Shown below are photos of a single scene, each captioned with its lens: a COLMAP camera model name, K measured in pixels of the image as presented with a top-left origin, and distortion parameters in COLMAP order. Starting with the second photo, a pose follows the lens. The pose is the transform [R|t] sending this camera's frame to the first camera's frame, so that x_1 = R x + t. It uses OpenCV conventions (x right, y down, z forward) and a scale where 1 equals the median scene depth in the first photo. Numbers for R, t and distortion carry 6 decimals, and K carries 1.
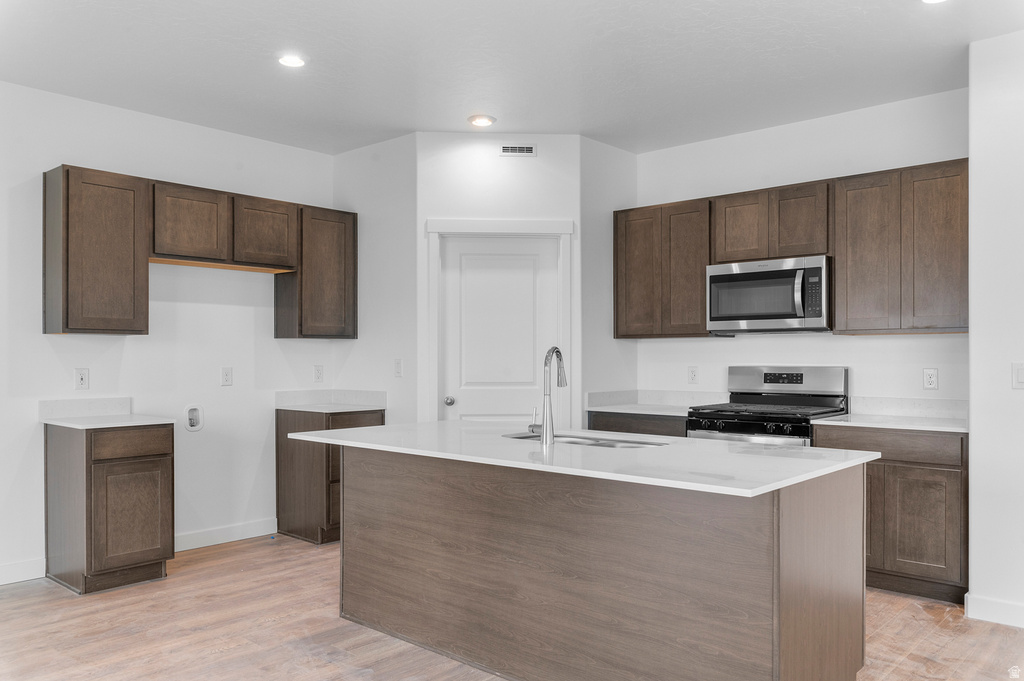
lens RADIAL K [[786.1, 0, 517.9], [0, 786.1, 357.5], [0, 0, 1]] dist [0.015174, 0.001941]
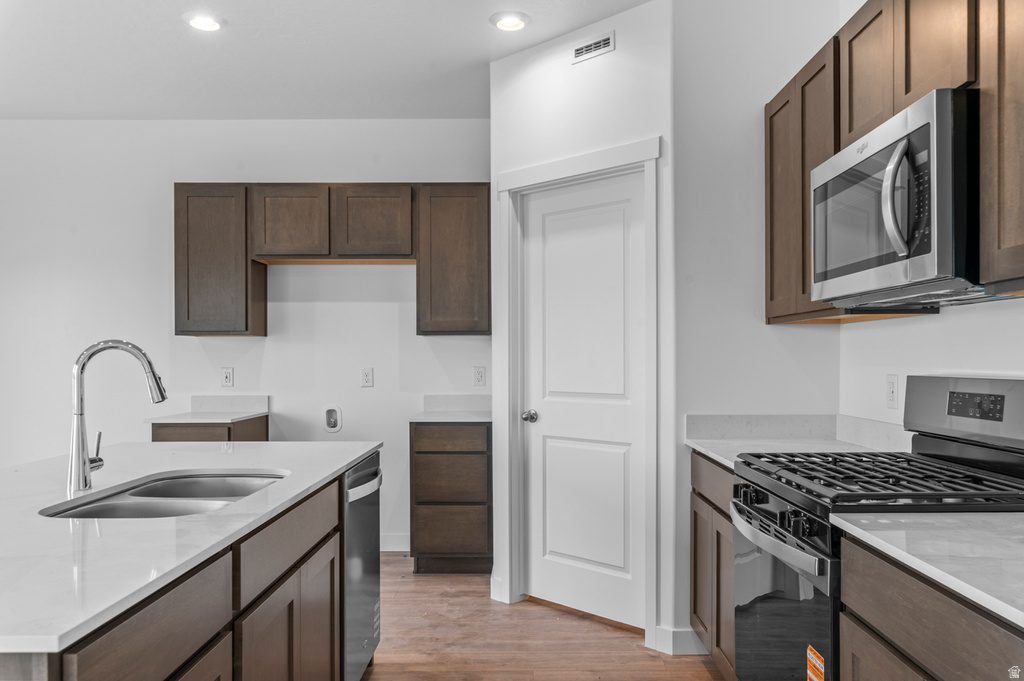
lens RADIAL K [[786.1, 0, 517.9], [0, 786.1, 357.5], [0, 0, 1]] dist [0.015174, 0.001941]
pose [[0.663676, -0.000624, -0.748020, 0.467594], [0.001108, 0.999999, 0.000148, 0.000389], [0.748019, -0.000927, 0.663676, 0.512630]]
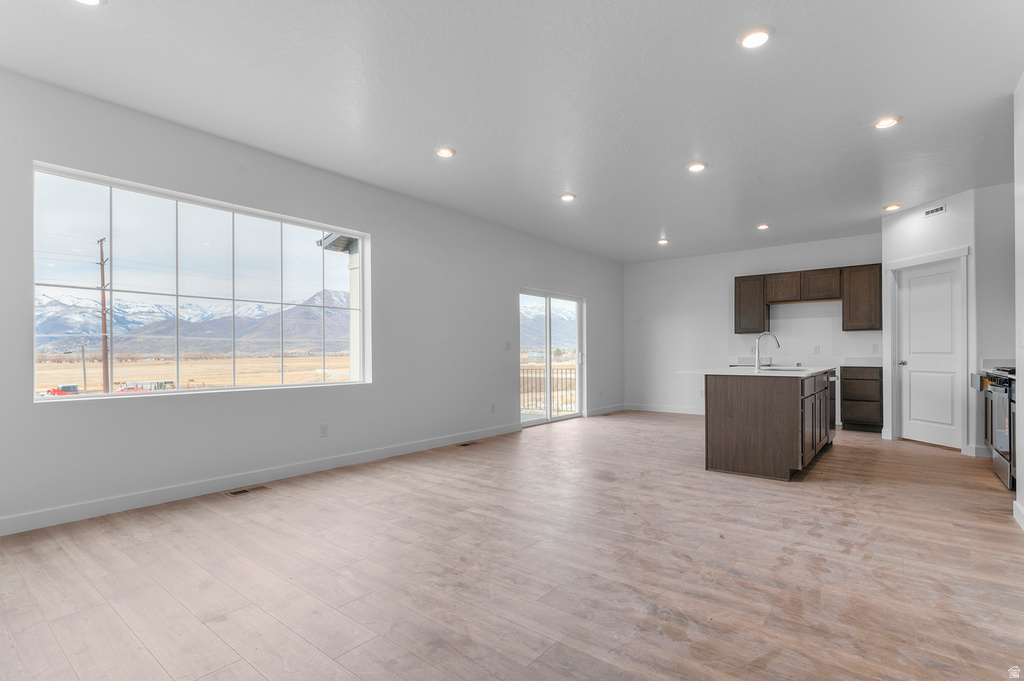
lens RADIAL K [[487.9, 0, 516.5], [0, 487.9, 354.8], [0, 0, 1]] dist [0.004111, 0.000841]
pose [[0.052145, 0.002466, -0.998636, 0.995950], [0.003159, 0.999992, 0.002634, 0.032736], [0.998635, -0.003292, 0.052137, 0.070216]]
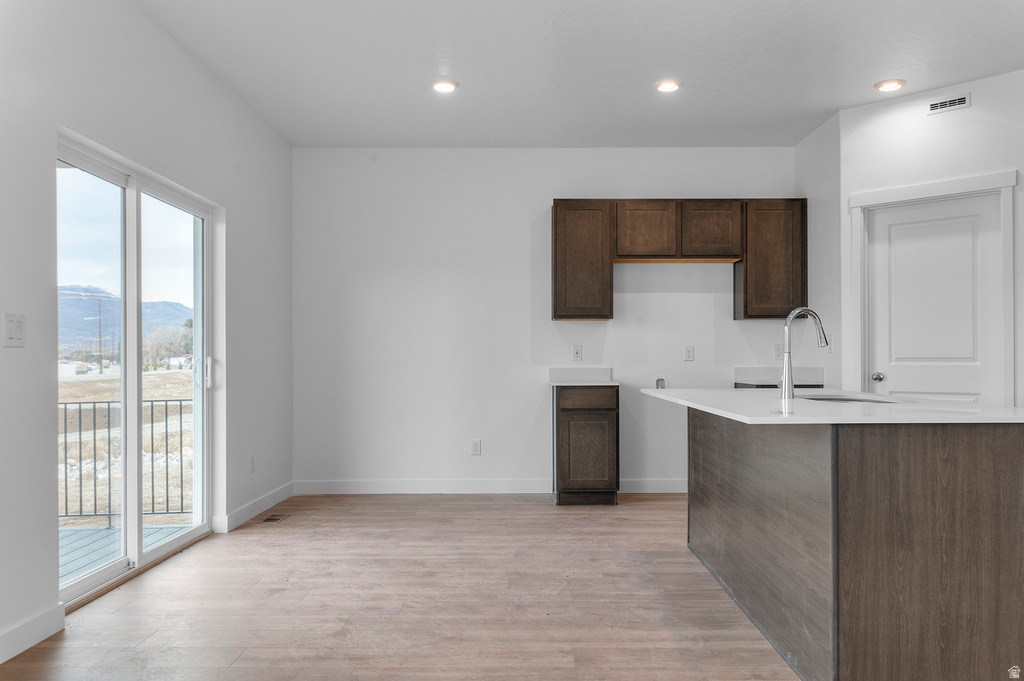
lens RADIAL K [[799.1, 0, 519.7], [0, 799.1, 361.0], [0, 0, 1]] dist [-0.019476, 0.009946]
pose [[0.665482, -0.000774, -0.746413, 0.364778], [0.002769, 0.999995, 0.001432, 0.033997], [0.746409, -0.003019, 0.665481, 0.006977]]
